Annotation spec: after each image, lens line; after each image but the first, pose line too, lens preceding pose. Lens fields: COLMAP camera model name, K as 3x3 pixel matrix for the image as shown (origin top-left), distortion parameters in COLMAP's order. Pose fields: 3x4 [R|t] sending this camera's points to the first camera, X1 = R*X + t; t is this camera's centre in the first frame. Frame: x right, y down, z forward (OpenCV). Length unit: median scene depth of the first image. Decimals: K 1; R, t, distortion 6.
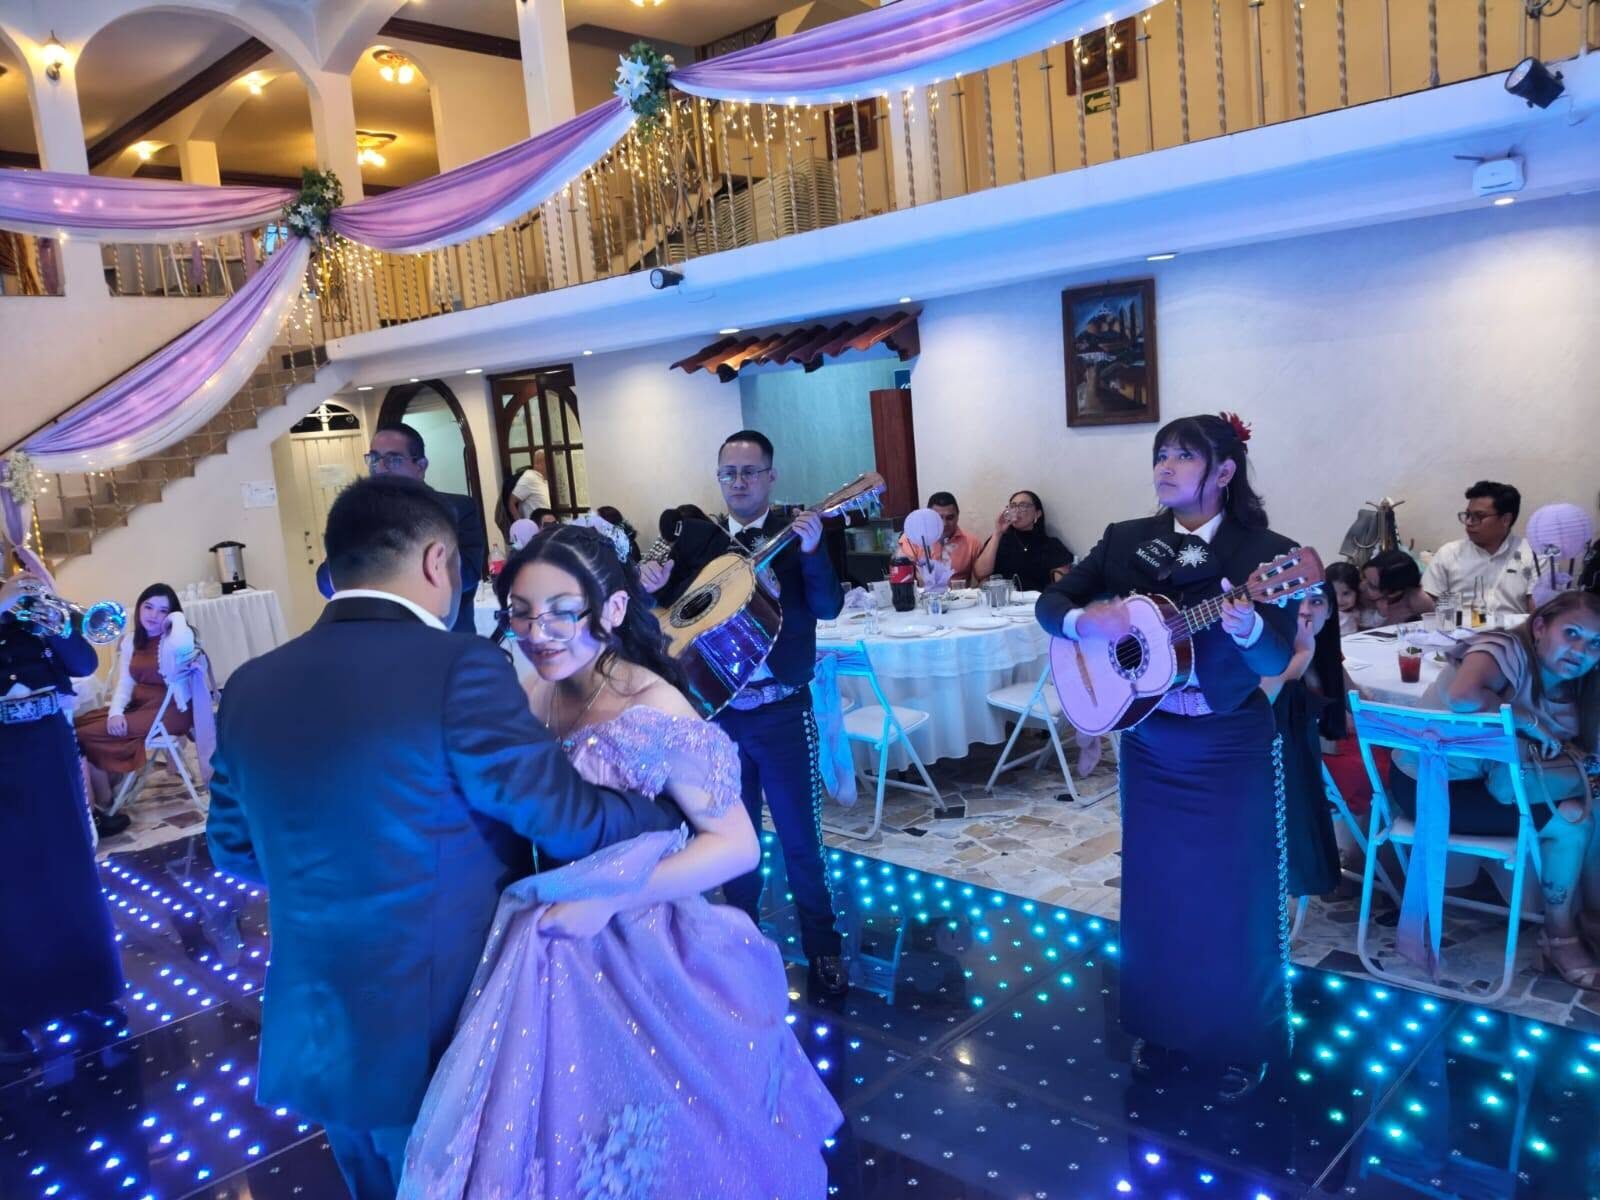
lens RADIAL K [[1224.7, 0, 796.8], [0, 1224.7, 604.0], [0, 0, 1]] dist [-0.020565, -0.004071]
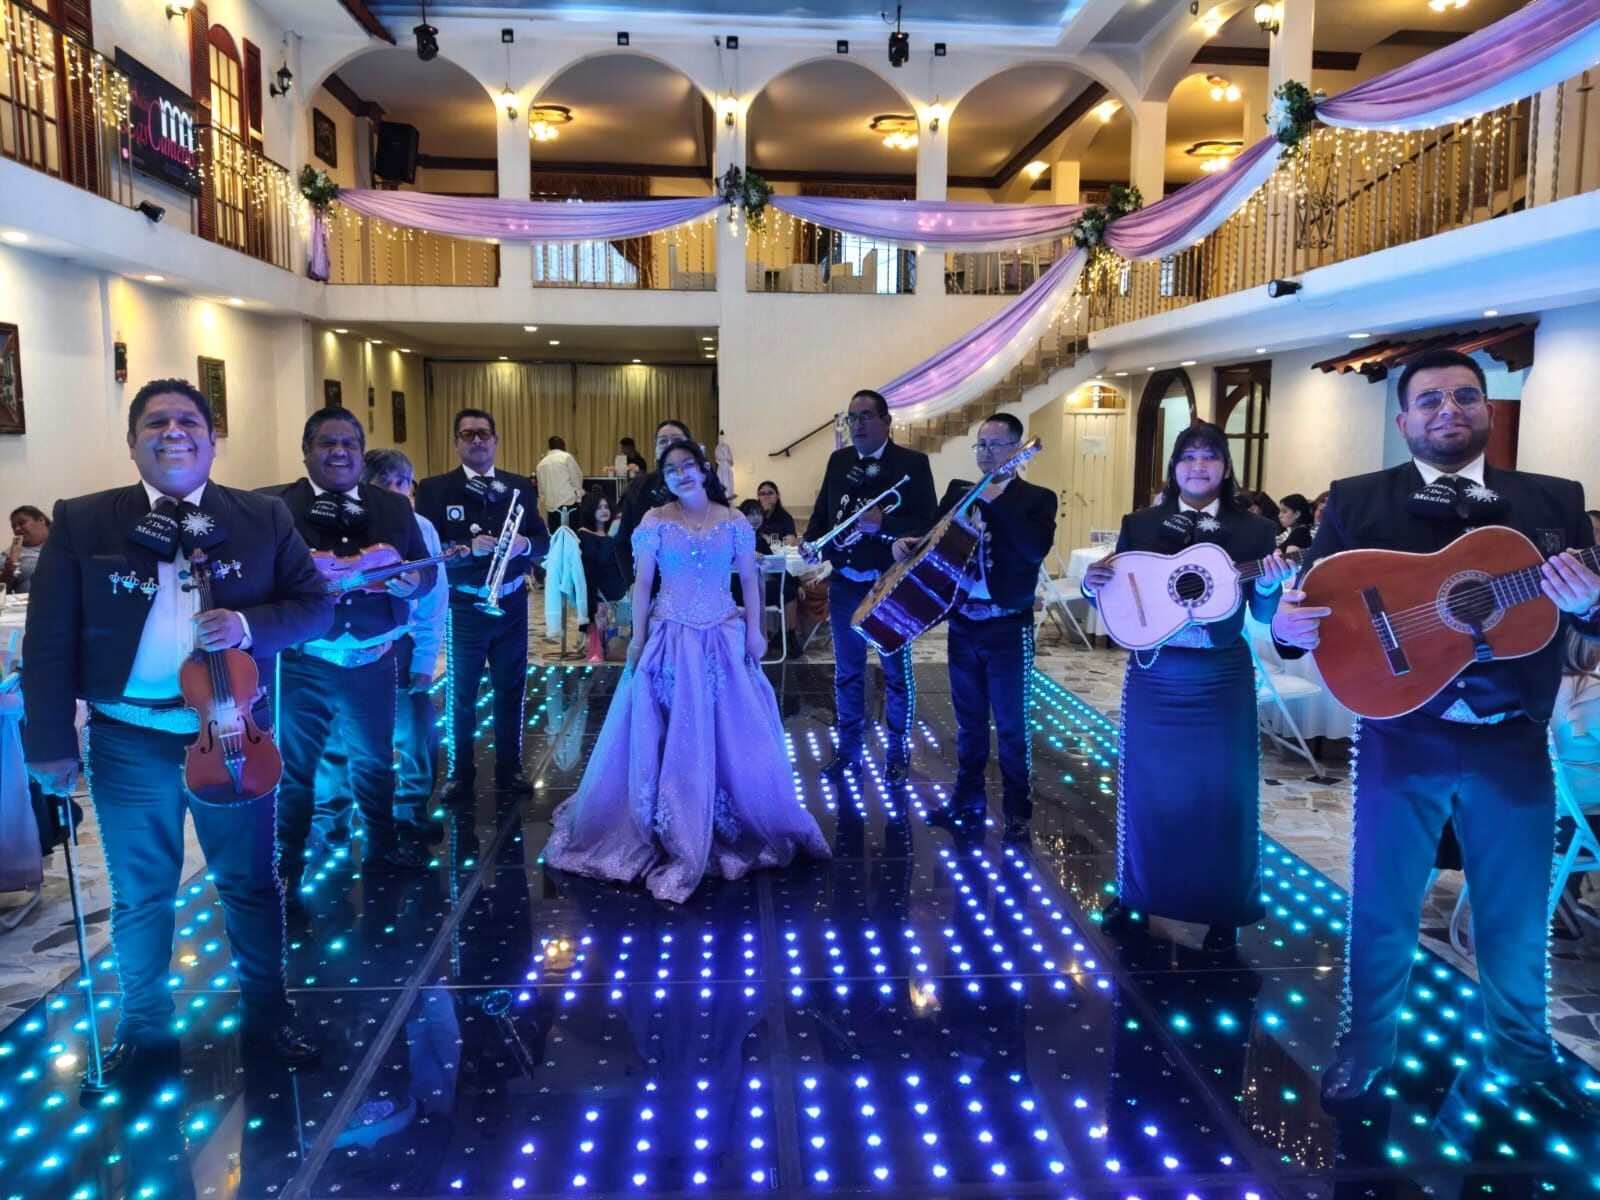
lens RADIAL K [[1224.7, 0, 800.3], [0, 1224.7, 592.2], [0, 0, 1]] dist [-0.020565, -0.004071]
pose [[0.745687, 0.160417, -0.646697, 0.228441], [-0.159144, 0.985374, 0.060924, 0.008447], [0.647012, 0.057488, 0.760310, -0.087935]]
